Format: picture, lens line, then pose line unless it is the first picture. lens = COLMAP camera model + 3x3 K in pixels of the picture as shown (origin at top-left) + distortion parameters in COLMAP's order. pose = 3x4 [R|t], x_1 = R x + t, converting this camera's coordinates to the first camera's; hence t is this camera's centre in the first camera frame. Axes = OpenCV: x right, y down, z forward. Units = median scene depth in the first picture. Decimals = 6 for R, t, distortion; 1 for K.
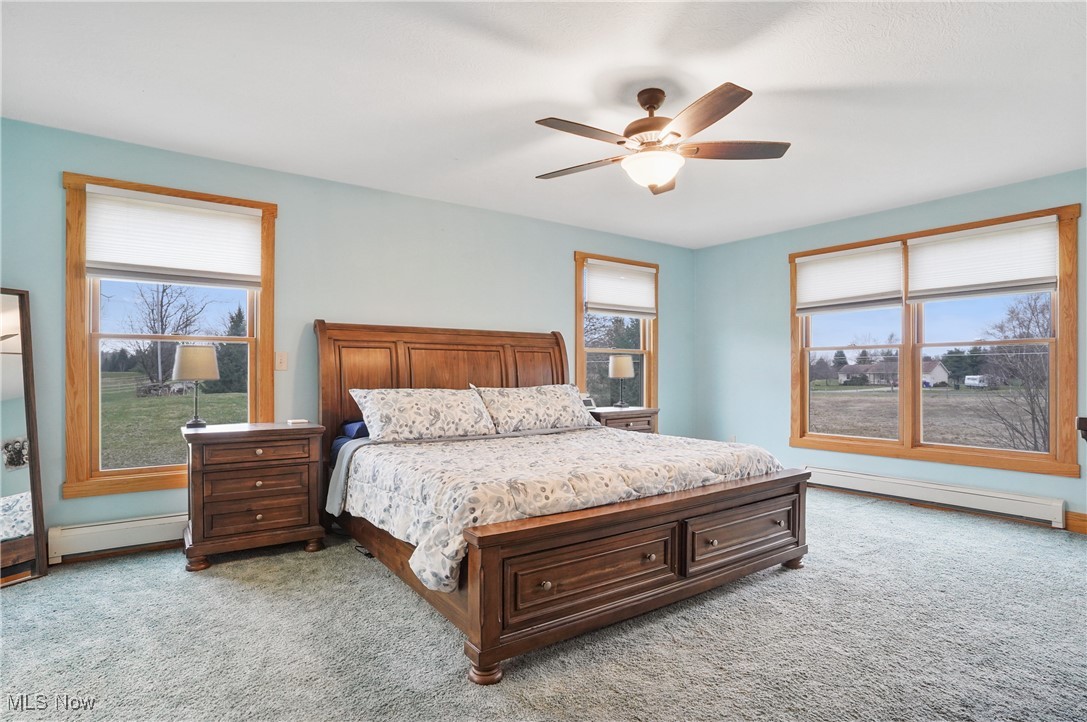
lens RADIAL K [[567.5, 0, 540.5], [0, 567.5, 369.0], [0, 0, 1]] dist [-0.078118, 0.042029]
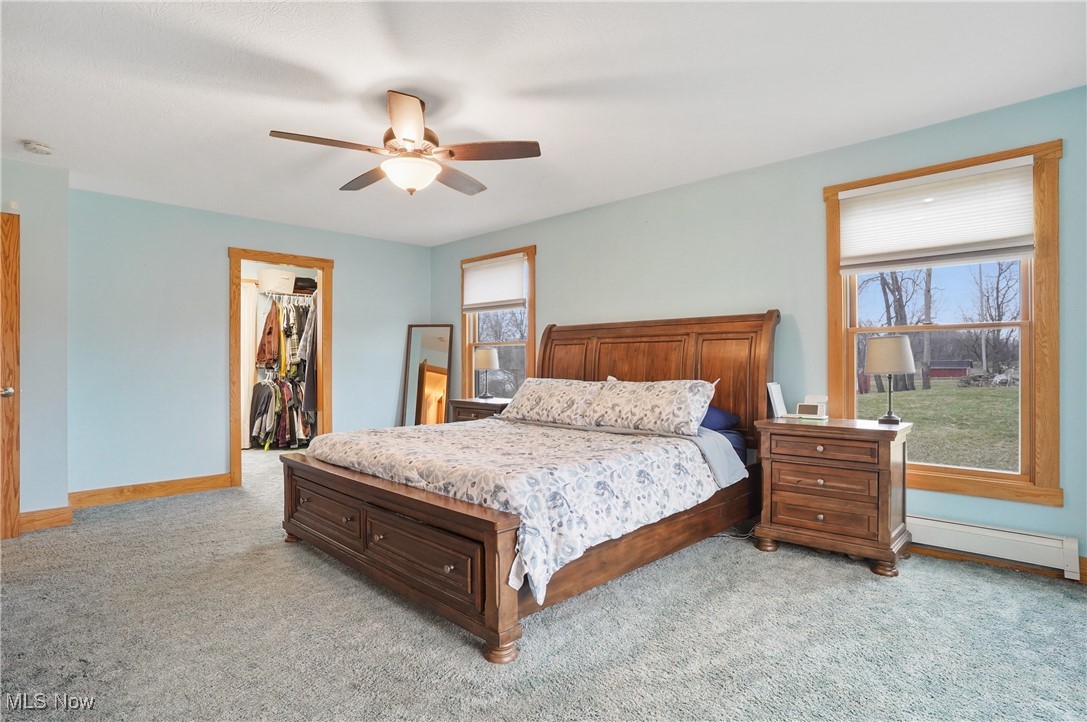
lens RADIAL K [[567.5, 0, 540.5], [0, 567.5, 369.0], [0, 0, 1]] dist [-0.078118, 0.042029]
pose [[0.161053, 0.008302, -0.986911, 0.863347], [0.010295, 0.999896, 0.010092, 0.001889], [0.986892, -0.011785, 0.160950, 0.725469]]
